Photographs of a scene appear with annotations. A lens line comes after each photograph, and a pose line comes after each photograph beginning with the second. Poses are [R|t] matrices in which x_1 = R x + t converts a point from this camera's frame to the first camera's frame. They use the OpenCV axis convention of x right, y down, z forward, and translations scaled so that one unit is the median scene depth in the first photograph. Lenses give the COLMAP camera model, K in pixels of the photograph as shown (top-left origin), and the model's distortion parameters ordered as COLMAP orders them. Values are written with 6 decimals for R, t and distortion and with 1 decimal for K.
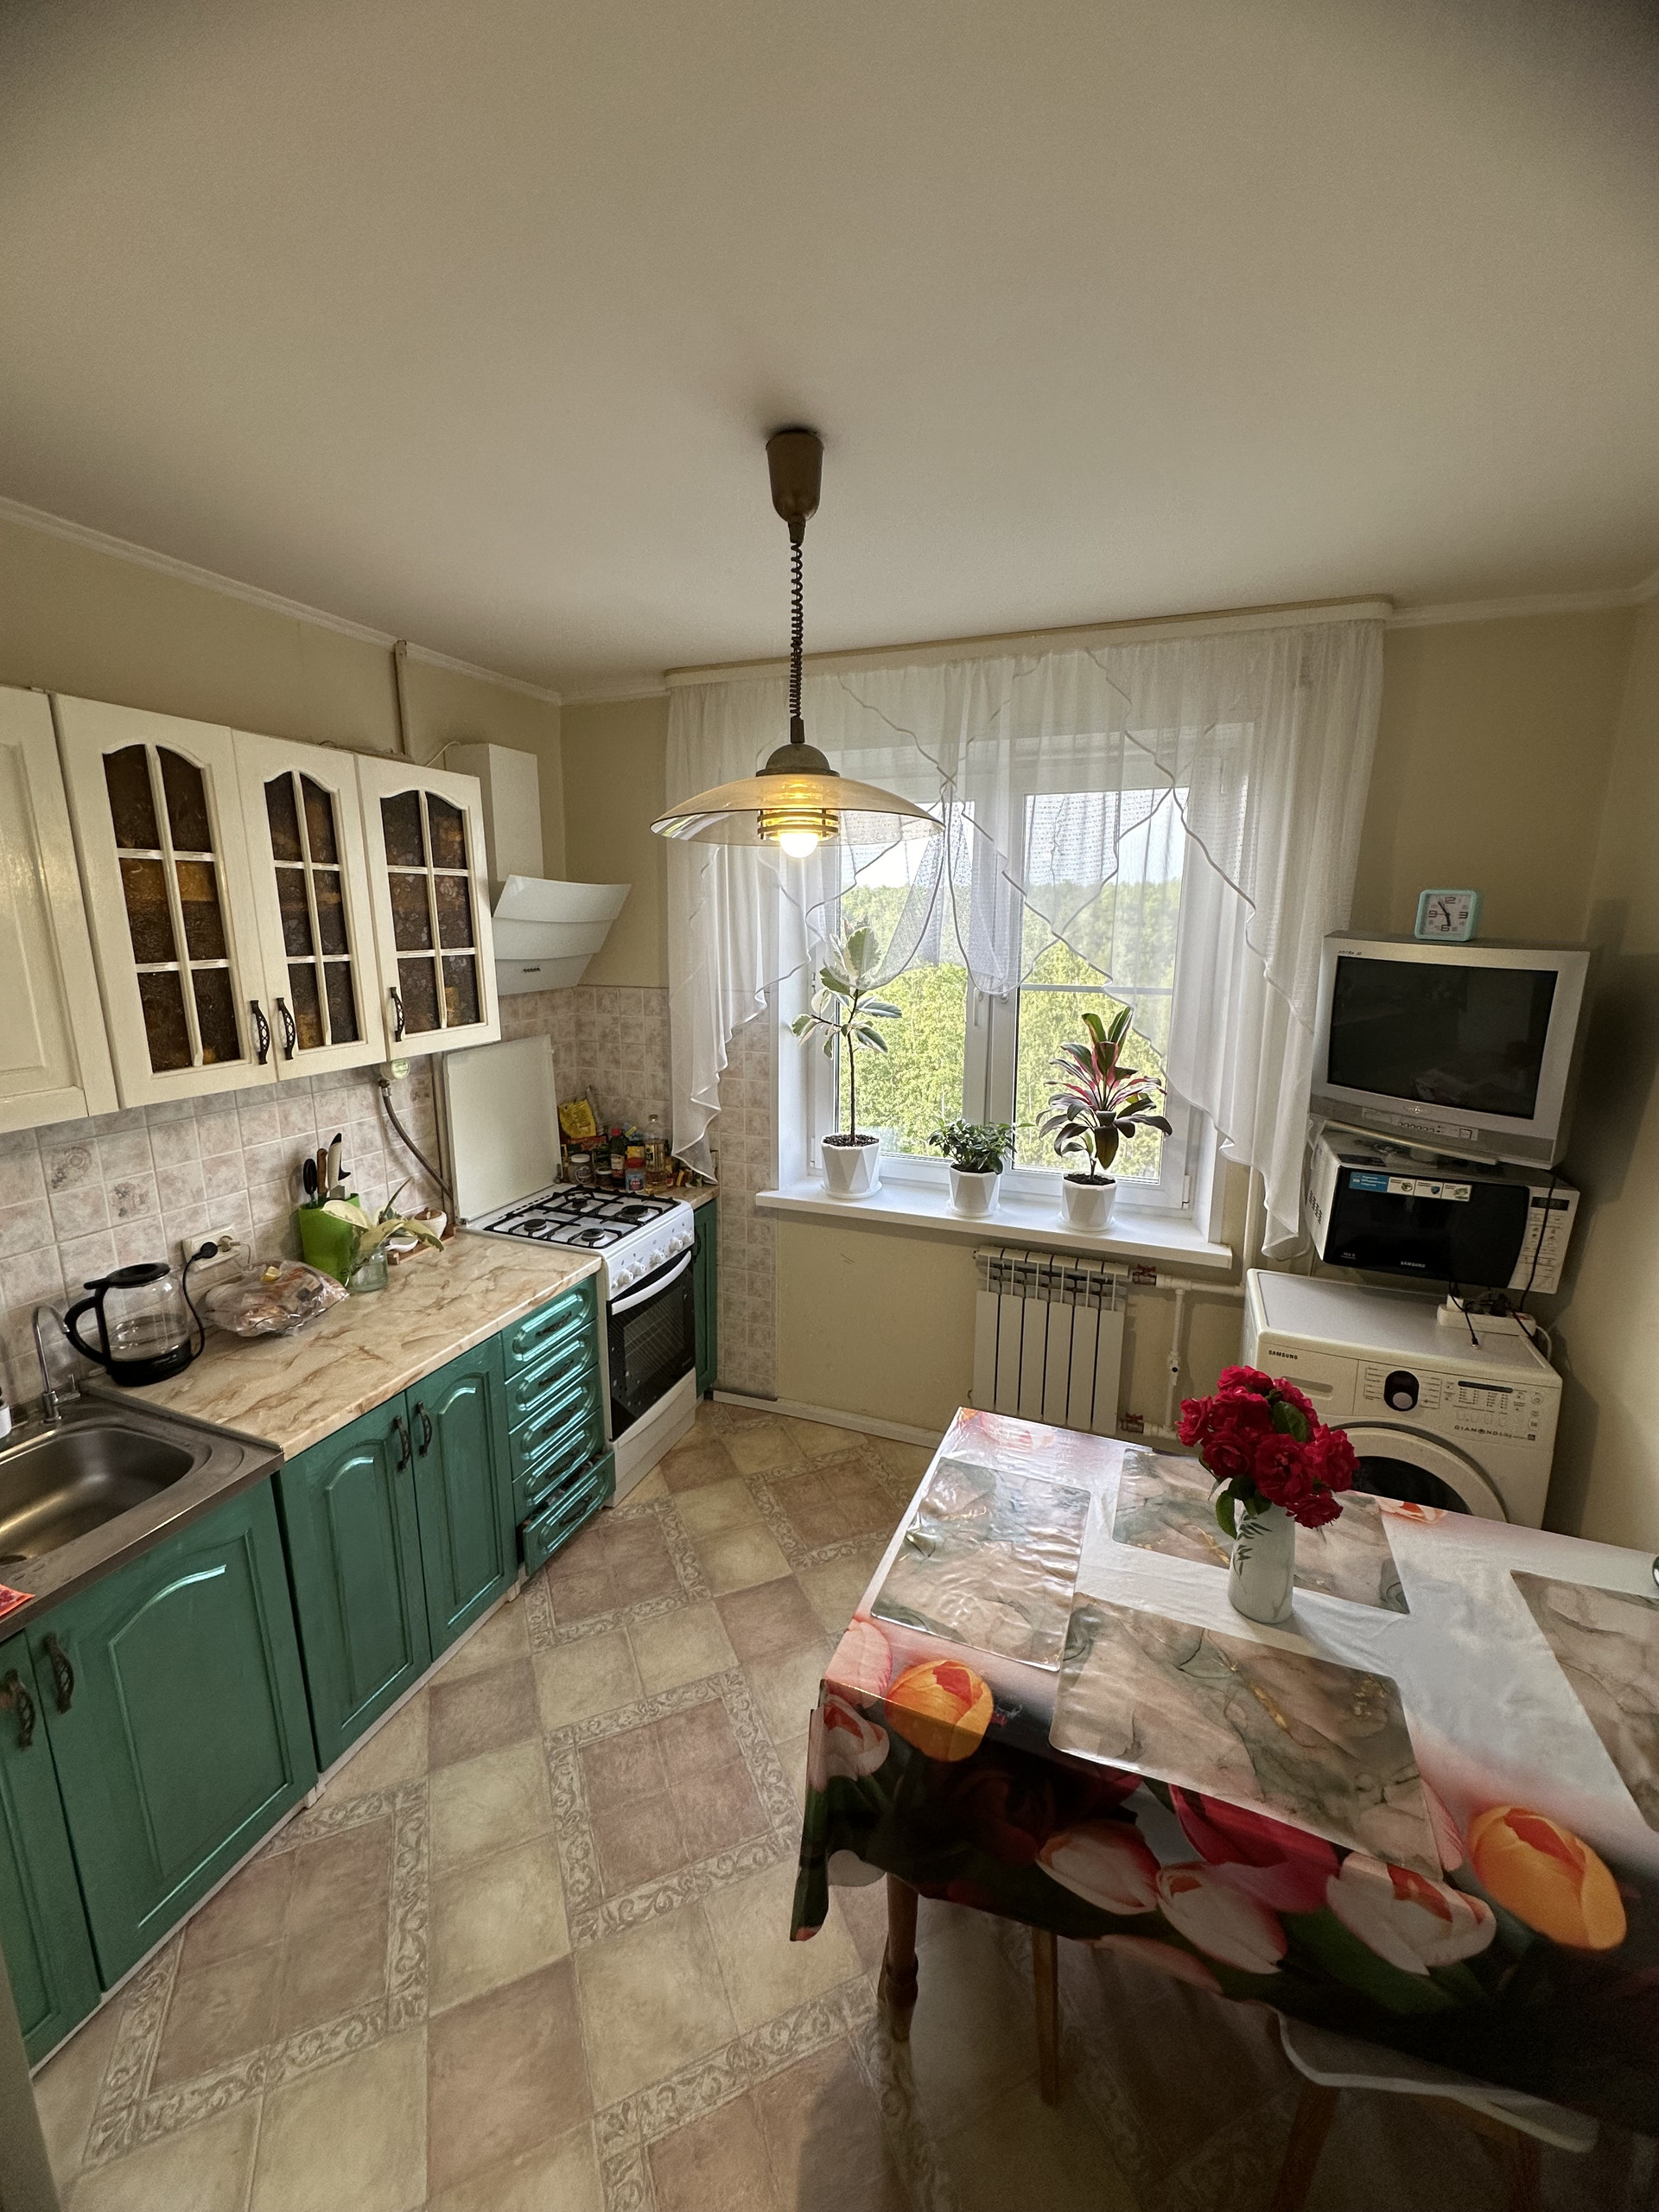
lens RADIAL K [[884.1, 0, 831.5], [0, 884.1, 1103.3], [0, 0, 1]] dist [-0.000080, 0.000046]
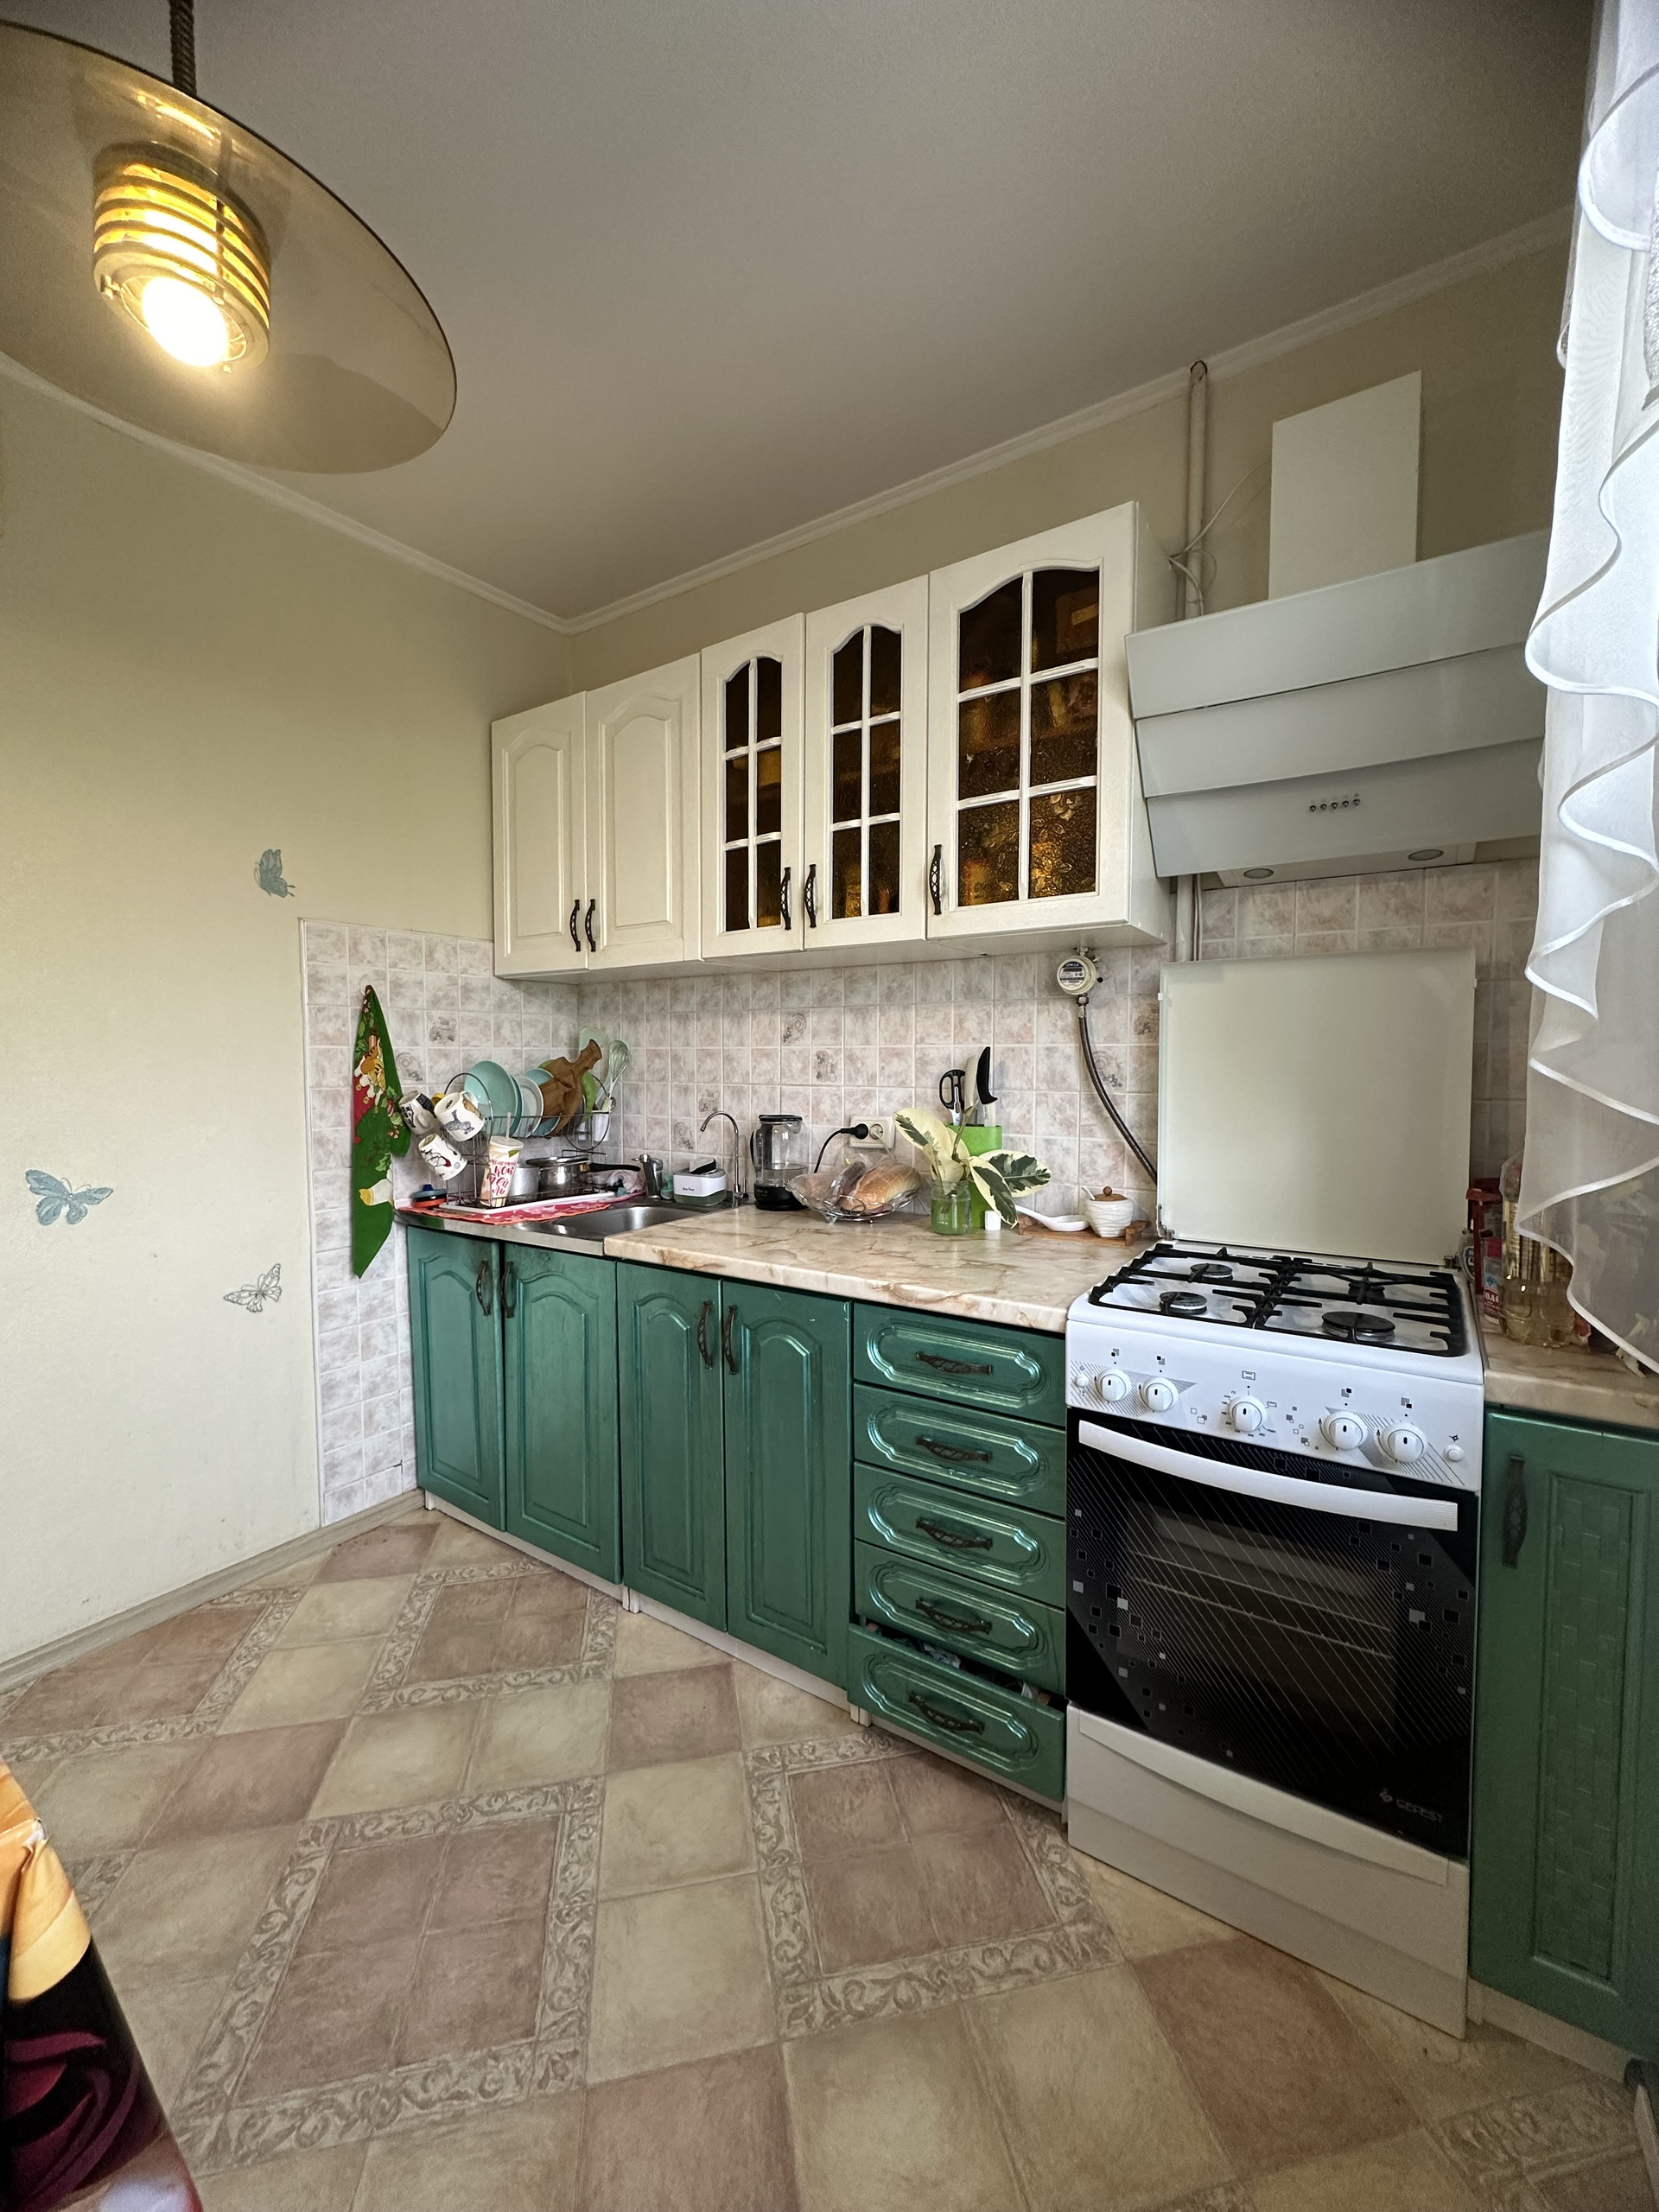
lens RADIAL K [[884.1, 0, 831.5], [0, 884.1, 1103.3], [0, 0, 1]] dist [-0.000080, 0.000046]
pose [[-0.217707, 0.042574, -0.975085, 0.351824], [-0.203967, 0.975005, 0.088110, 0.050843], [0.954464, 0.218068, -0.203582, 1.247553]]
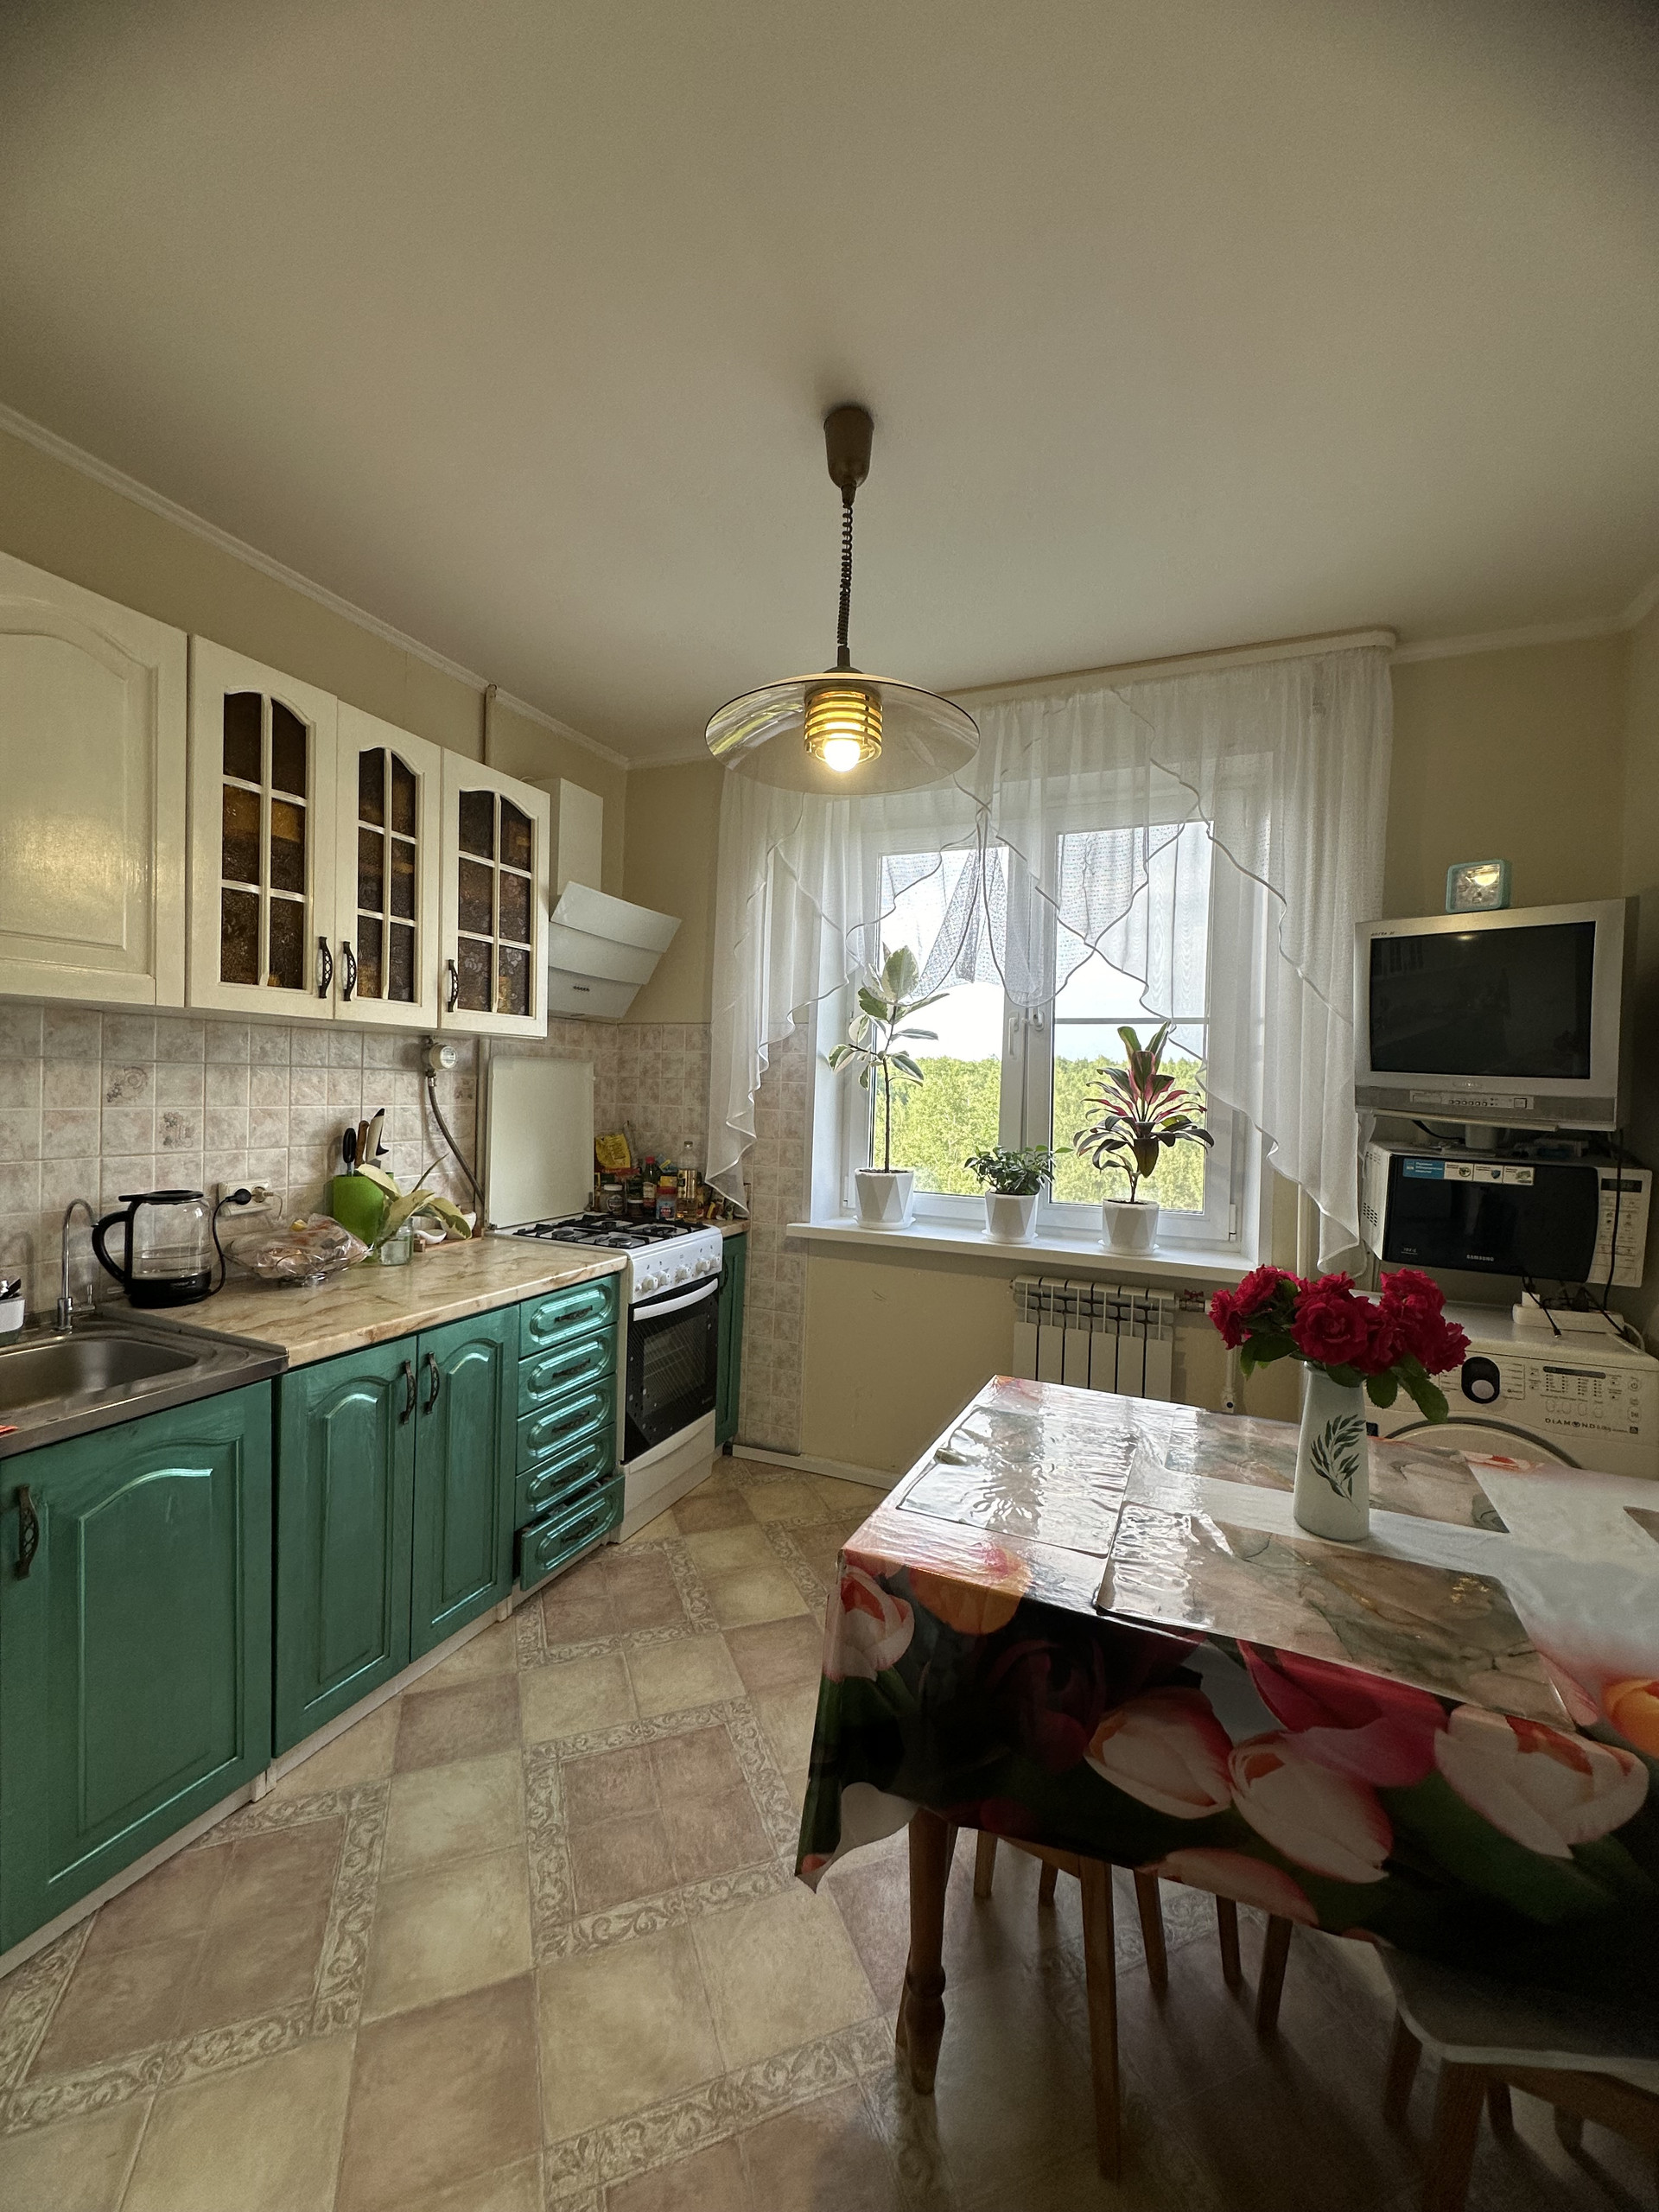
lens RADIAL K [[884.1, 0, 831.5], [0, 884.1, 1103.3], [0, 0, 1]] dist [-0.000080, 0.000046]
pose [[0.998758, 0.024430, -0.043432, 0.005440], [-0.032184, 0.981653, -0.187942, 0.243451], [0.038043, 0.189106, 0.981219, 0.021016]]
